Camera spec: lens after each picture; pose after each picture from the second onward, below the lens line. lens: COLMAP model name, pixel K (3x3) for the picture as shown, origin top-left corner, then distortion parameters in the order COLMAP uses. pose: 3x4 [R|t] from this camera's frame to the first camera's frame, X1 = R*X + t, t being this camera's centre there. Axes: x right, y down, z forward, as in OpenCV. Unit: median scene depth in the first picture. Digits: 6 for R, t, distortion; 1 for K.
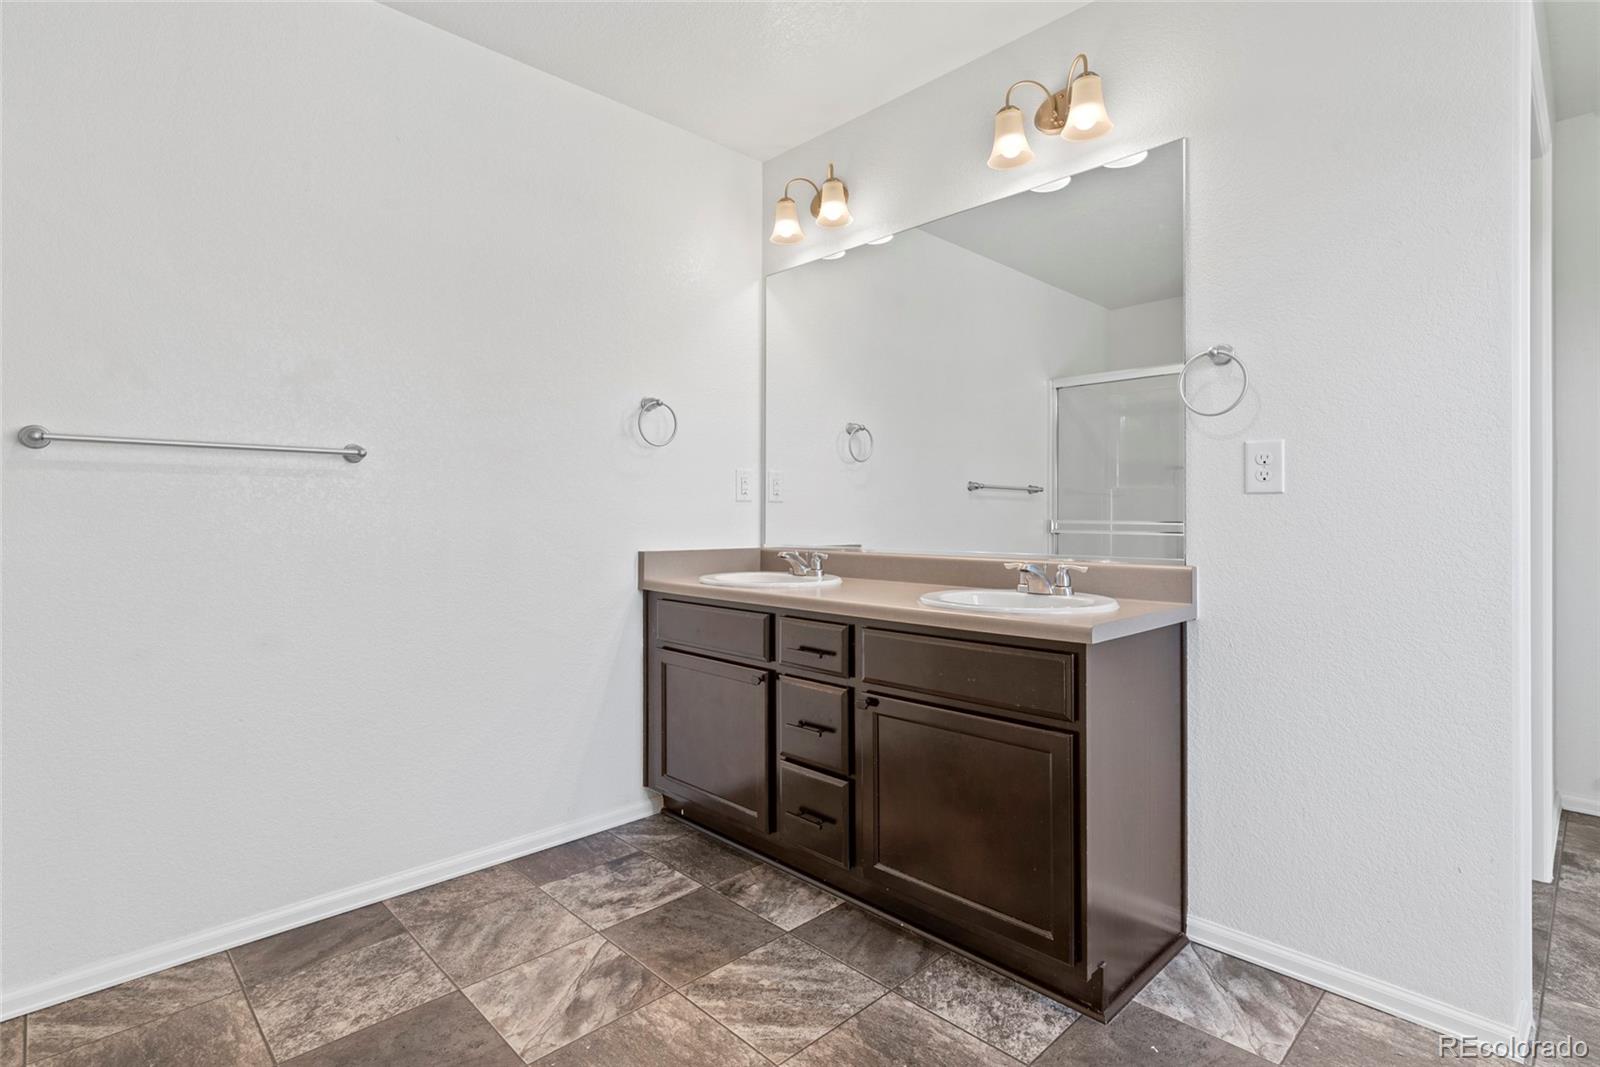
lens RADIAL K [[780.0, 0, 804.8], [0, 780.0, 528.2], [0, 0, 1]] dist [-0.000749, -0.000027]
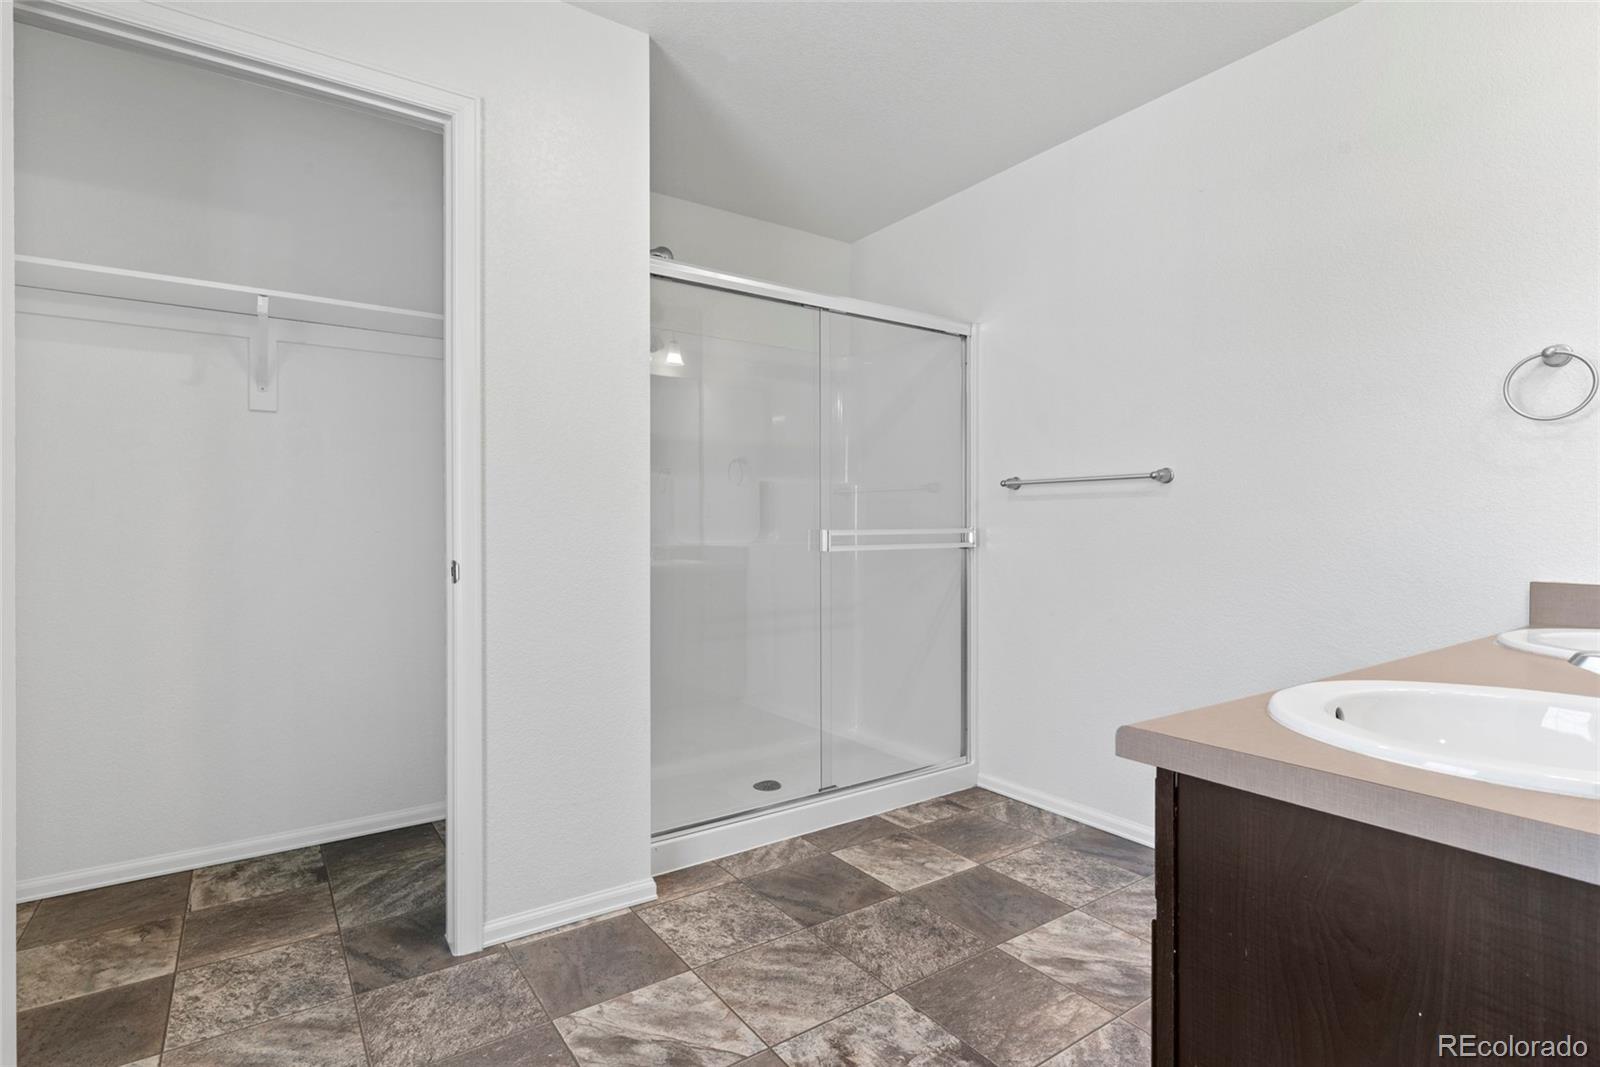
lens RADIAL K [[780.0, 0, 804.8], [0, 780.0, 528.2], [0, 0, 1]] dist [-0.000749, -0.000027]
pose [[-0.163808, -0.001508, -0.986491, 0.535506], [-0.015276, 0.999883, 0.001008, -0.021673], [0.986374, 0.015235, -0.163812, 1.181803]]
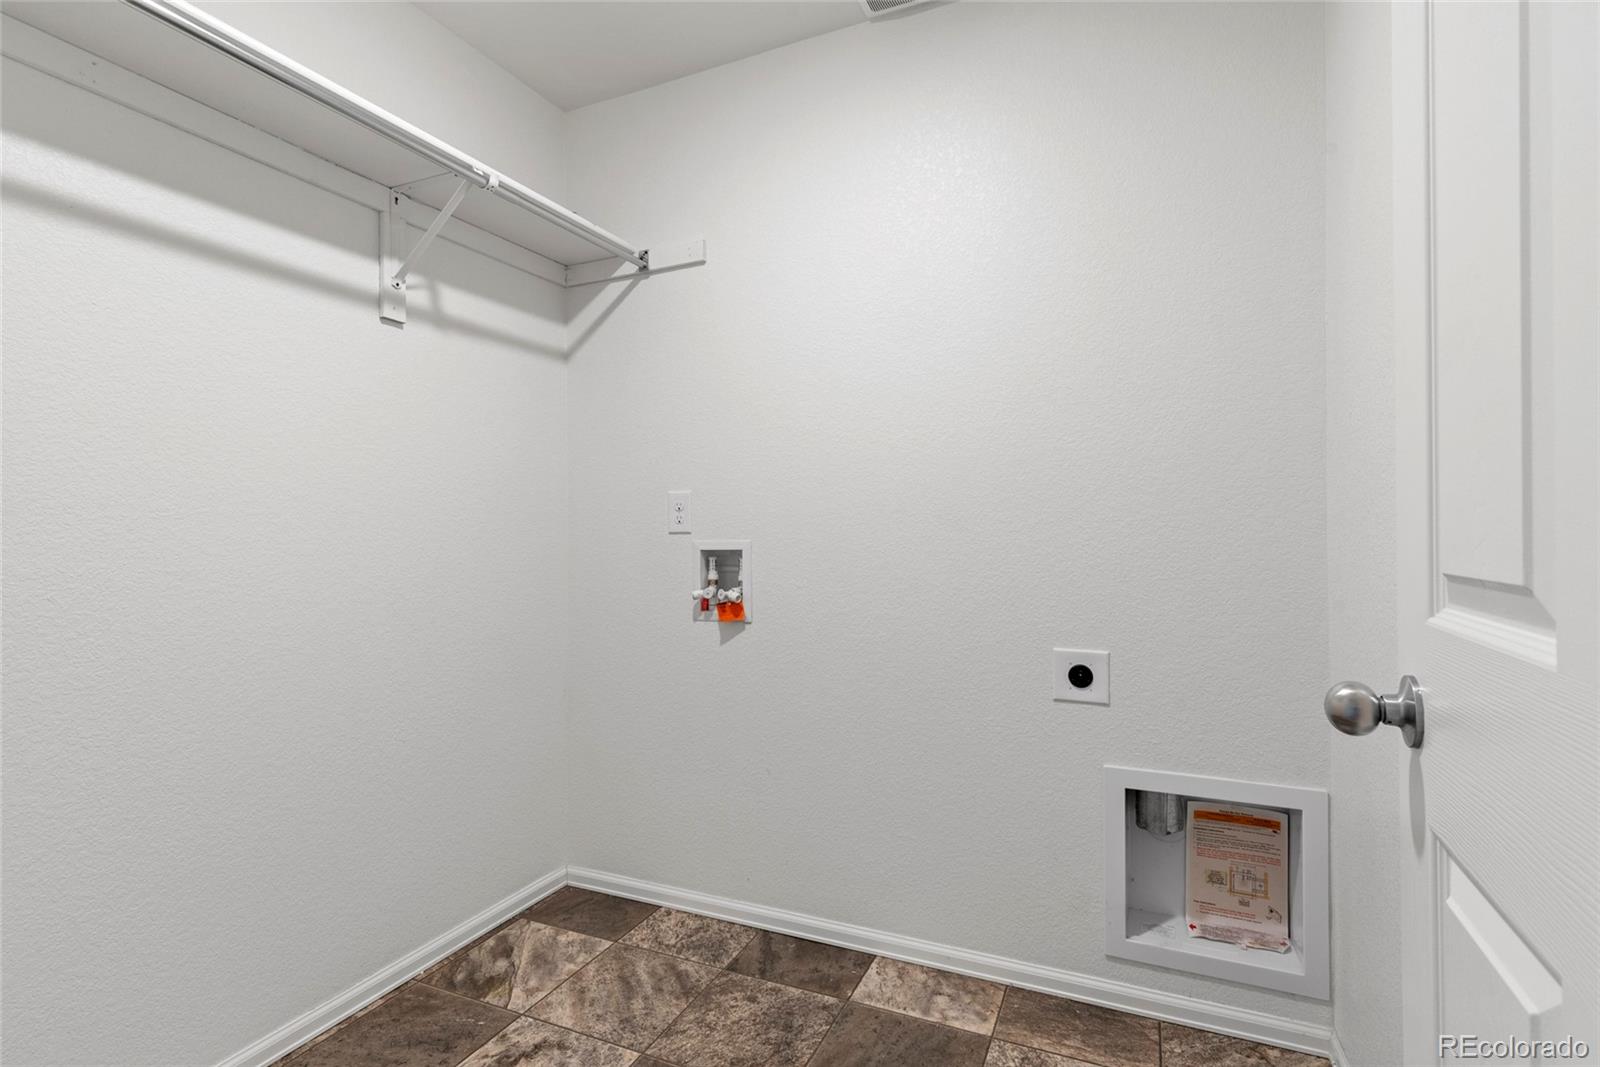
lens RADIAL K [[780.0, 0, 804.8], [0, 780.0, 528.2], [0, 0, 1]] dist [-0.000749, -0.000027]
pose [[-0.932994, 0.005717, -0.359847, -0.253824], [0.003911, 0.999976, 0.005746, -0.055212], [0.359872, 0.003954, -0.932993, 2.003790]]
